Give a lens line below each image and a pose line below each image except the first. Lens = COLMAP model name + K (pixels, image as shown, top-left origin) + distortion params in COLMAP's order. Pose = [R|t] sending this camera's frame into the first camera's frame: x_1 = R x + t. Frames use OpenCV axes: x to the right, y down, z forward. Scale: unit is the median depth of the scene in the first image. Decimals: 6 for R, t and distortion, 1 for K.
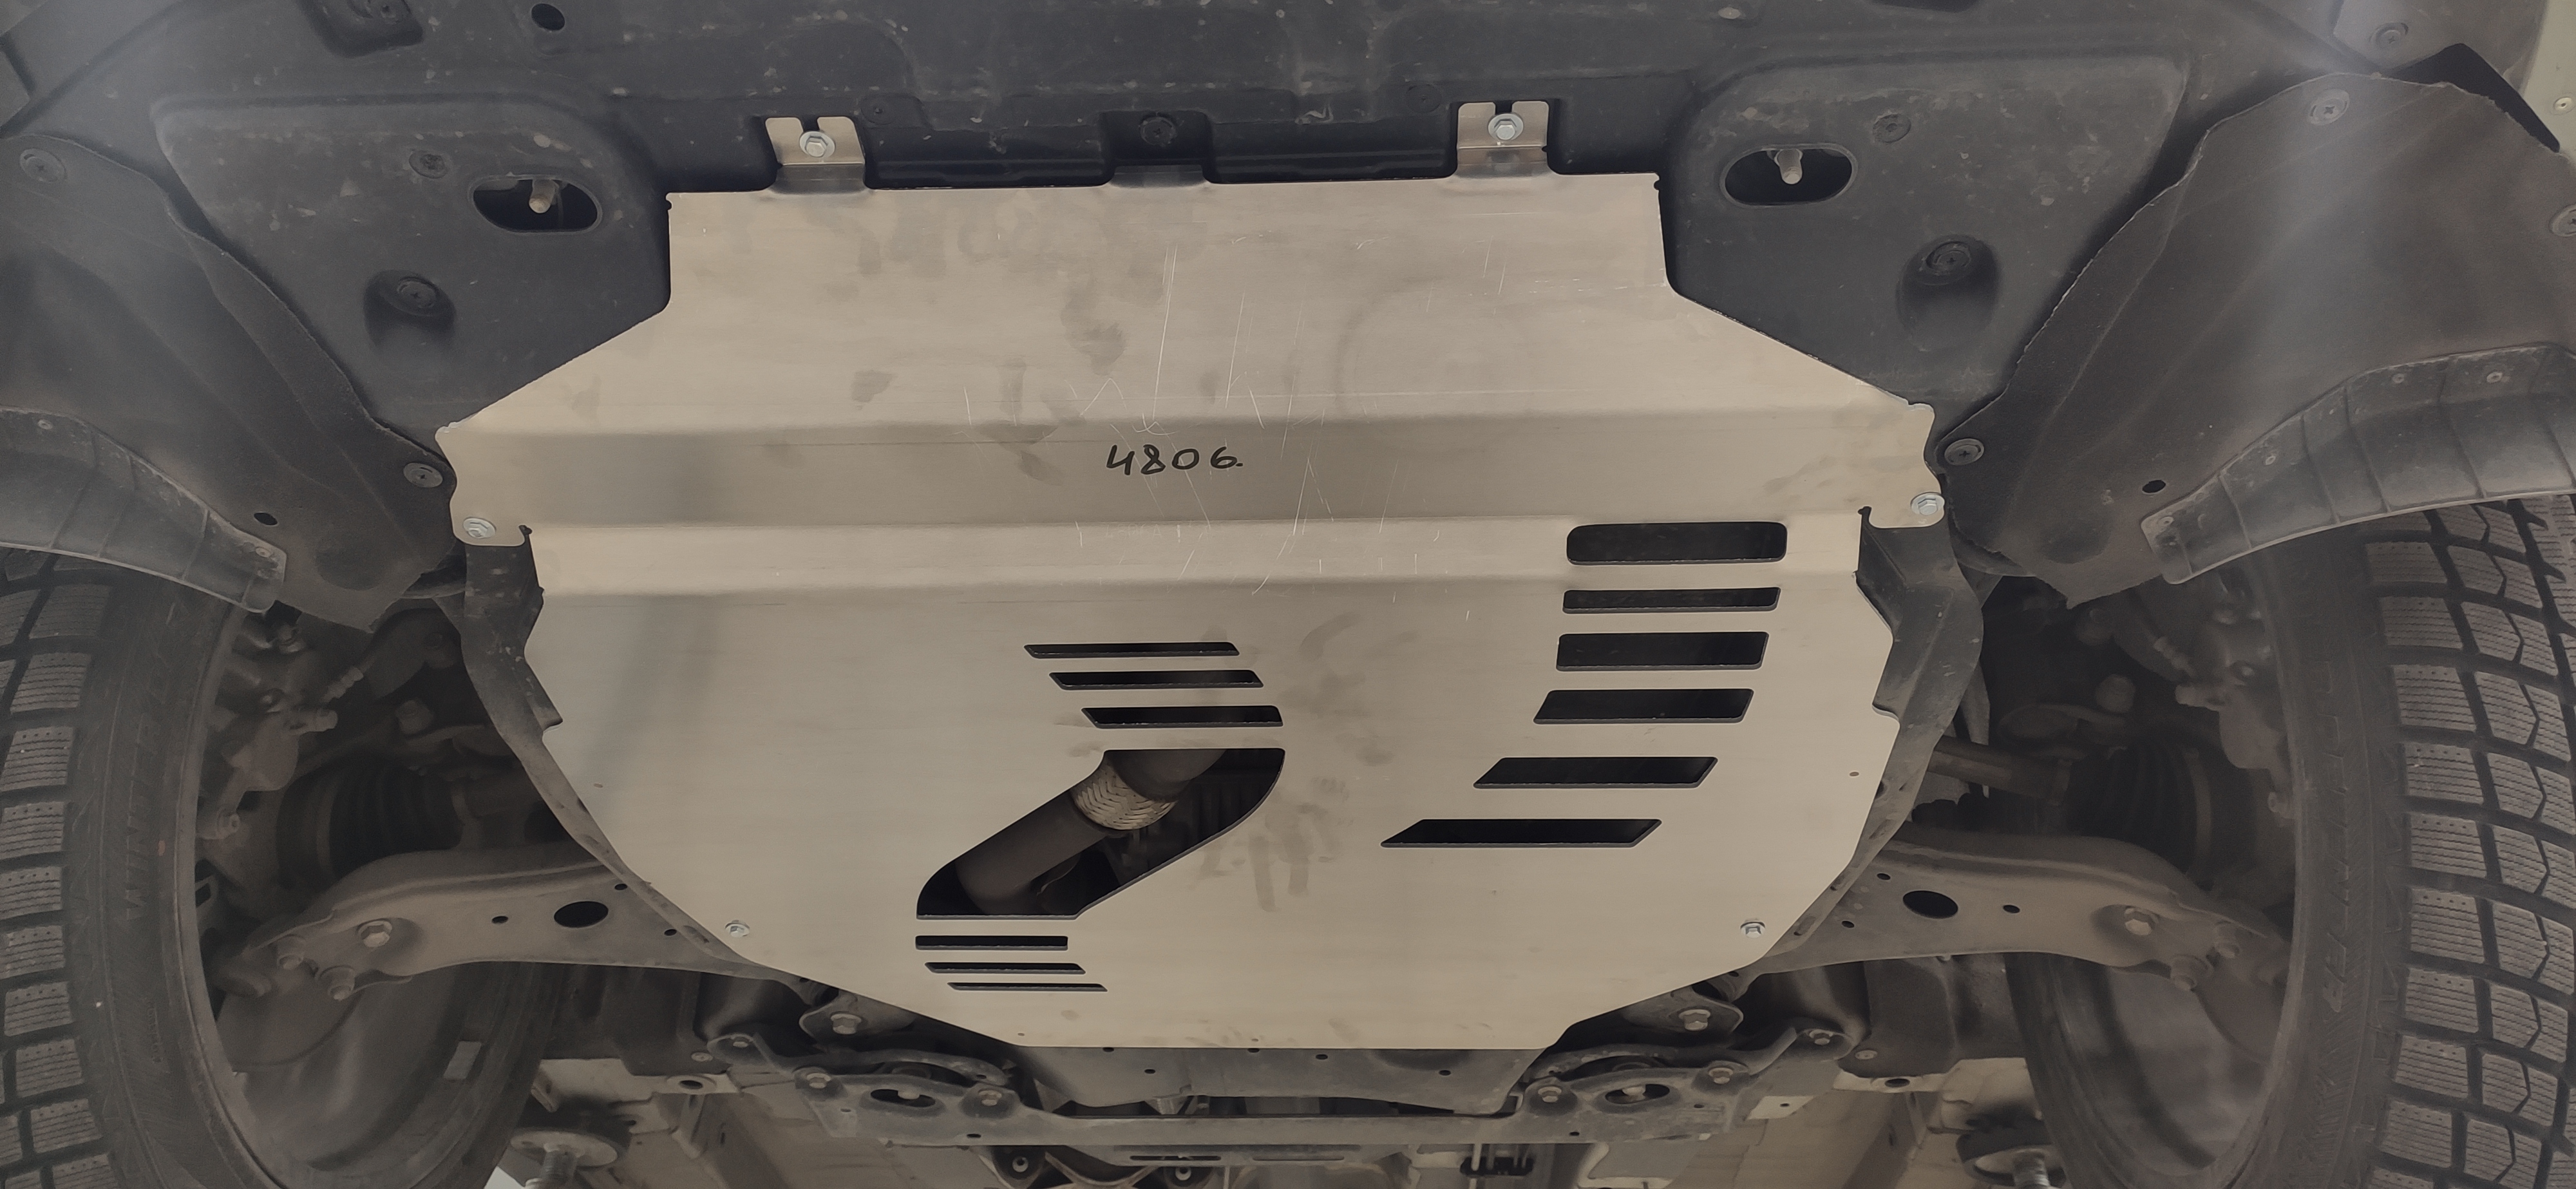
lens RADIAL K [[1936.1, 0, 1288.0], [0, 1936.1, 594.5], [0, 0, 1]] dist [0.099602, -0.162562]
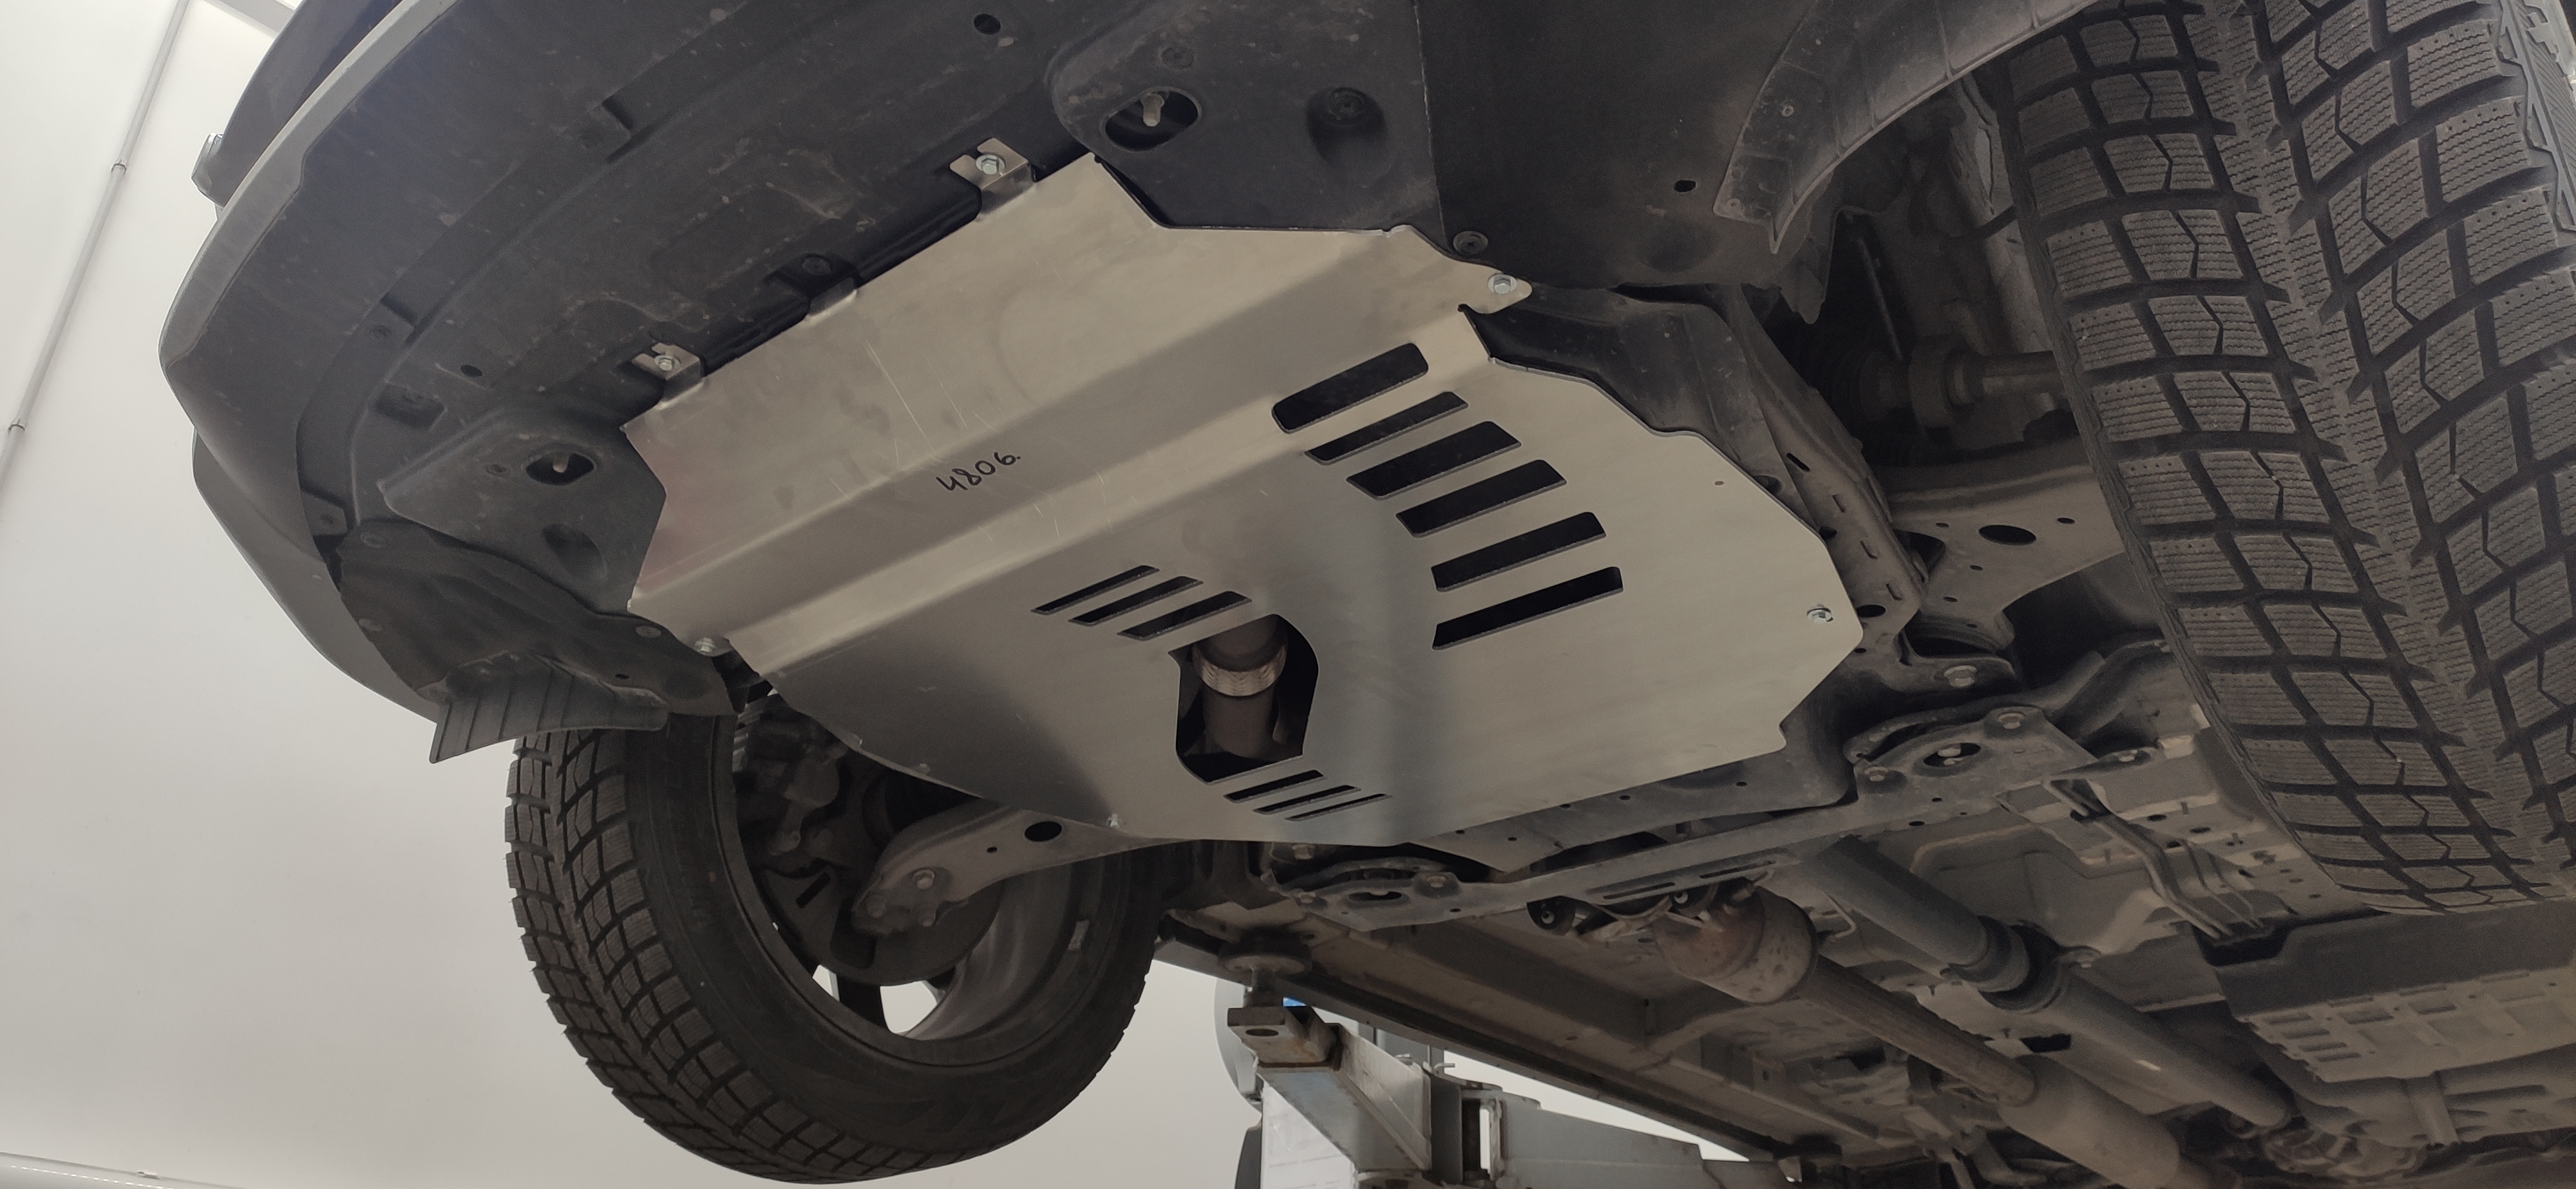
lens RADIAL K [[1936.1, 0, 1288.0], [0, 1936.1, 594.5], [0, 0, 1]] dist [0.099602, -0.162562]
pose [[0.789746, -0.280262, -0.545669, 0.751893], [0.354664, 0.934398, 0.033387, 0.035616], [0.500515, -0.219896, 0.837335, 0.000148]]
